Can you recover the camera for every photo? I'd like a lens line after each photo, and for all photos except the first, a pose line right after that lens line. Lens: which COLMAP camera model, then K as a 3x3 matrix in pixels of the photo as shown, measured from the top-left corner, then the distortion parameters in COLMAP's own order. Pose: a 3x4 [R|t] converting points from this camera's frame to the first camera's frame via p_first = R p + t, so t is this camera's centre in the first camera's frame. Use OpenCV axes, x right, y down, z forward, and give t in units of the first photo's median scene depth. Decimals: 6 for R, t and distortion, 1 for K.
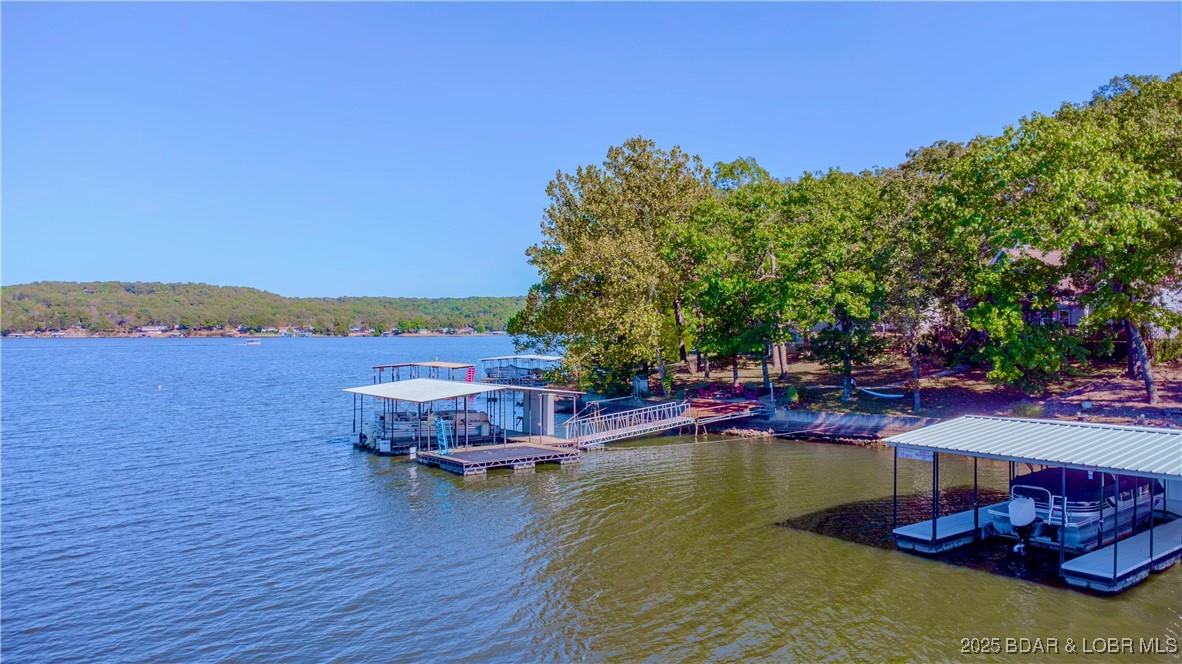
lens RADIAL K [[858.8, 0, 591.0], [0, 858.8, 332.0], [0, 0, 1]] dist [0.007805, -0.004521]
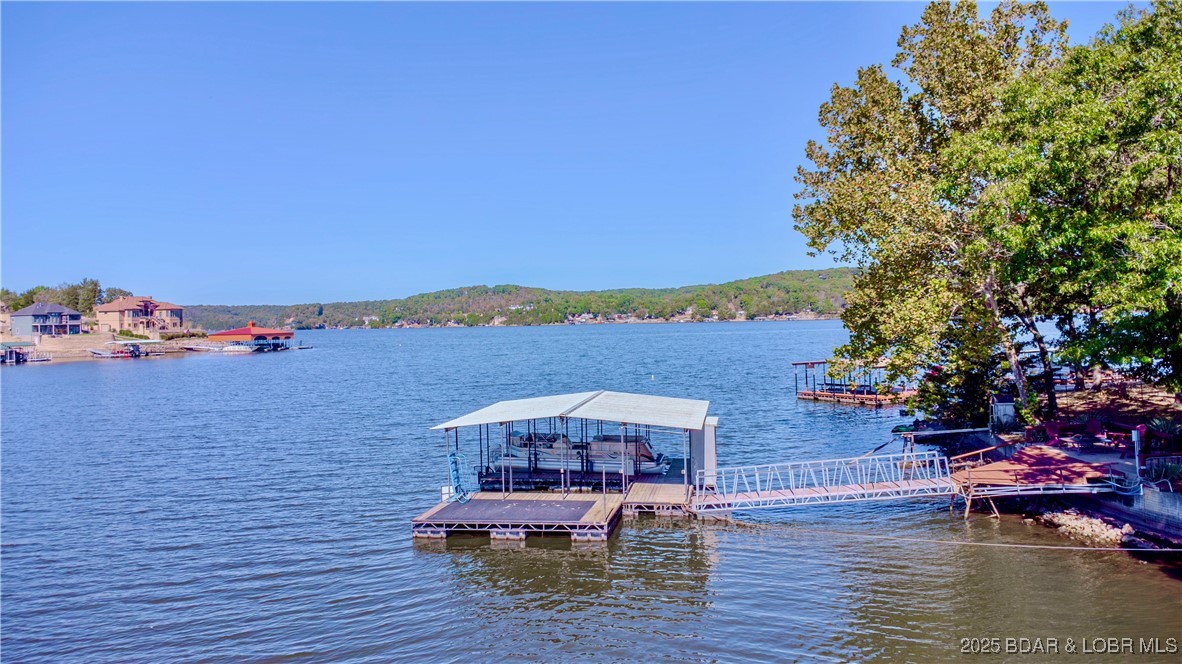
lens RADIAL K [[858.8, 0, 591.0], [0, 858.8, 332.0], [0, 0, 1]] dist [0.007805, -0.004521]
pose [[0.691336, -0.002885, -0.722527, 0.354556], [0.020248, 0.999677, 0.015382, -0.010764], [0.722249, -0.025264, 0.691171, 0.448712]]
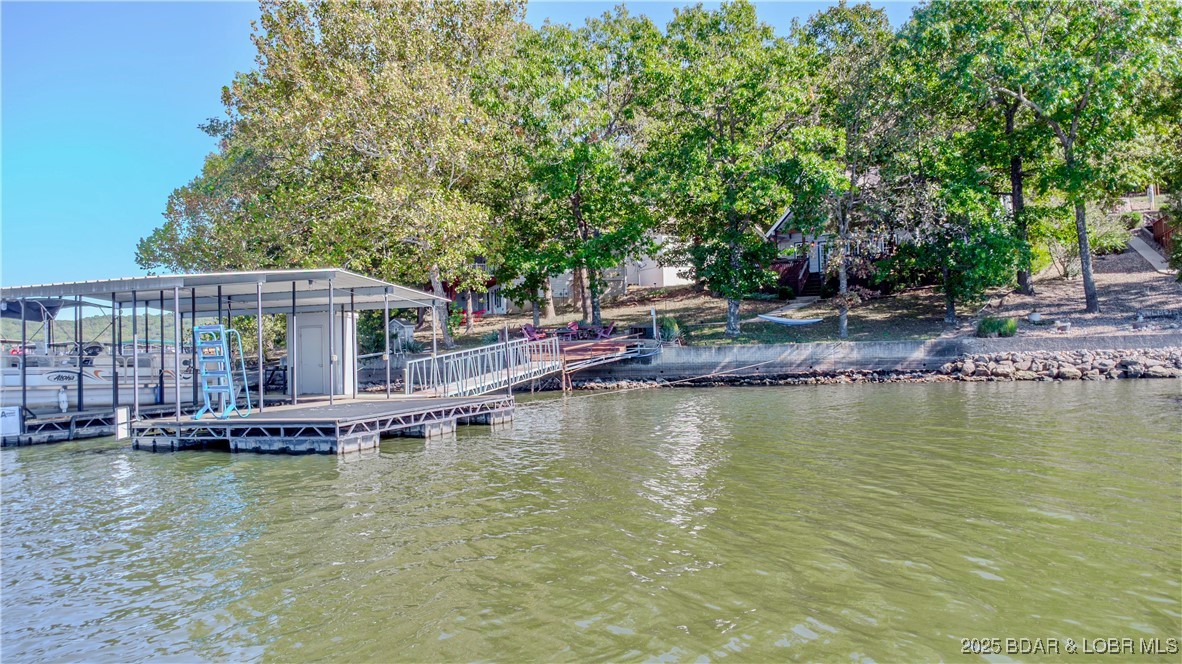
lens RADIAL K [[858.8, 0, 591.0], [0, 858.8, 332.0], [0, 0, 1]] dist [0.007805, -0.004521]
pose [[0.858315, -0.011425, 0.512995, -0.180136], [0.024376, 0.999531, -0.018523, 0.090524], [-0.512543, 0.028403, 0.858192, 0.454267]]
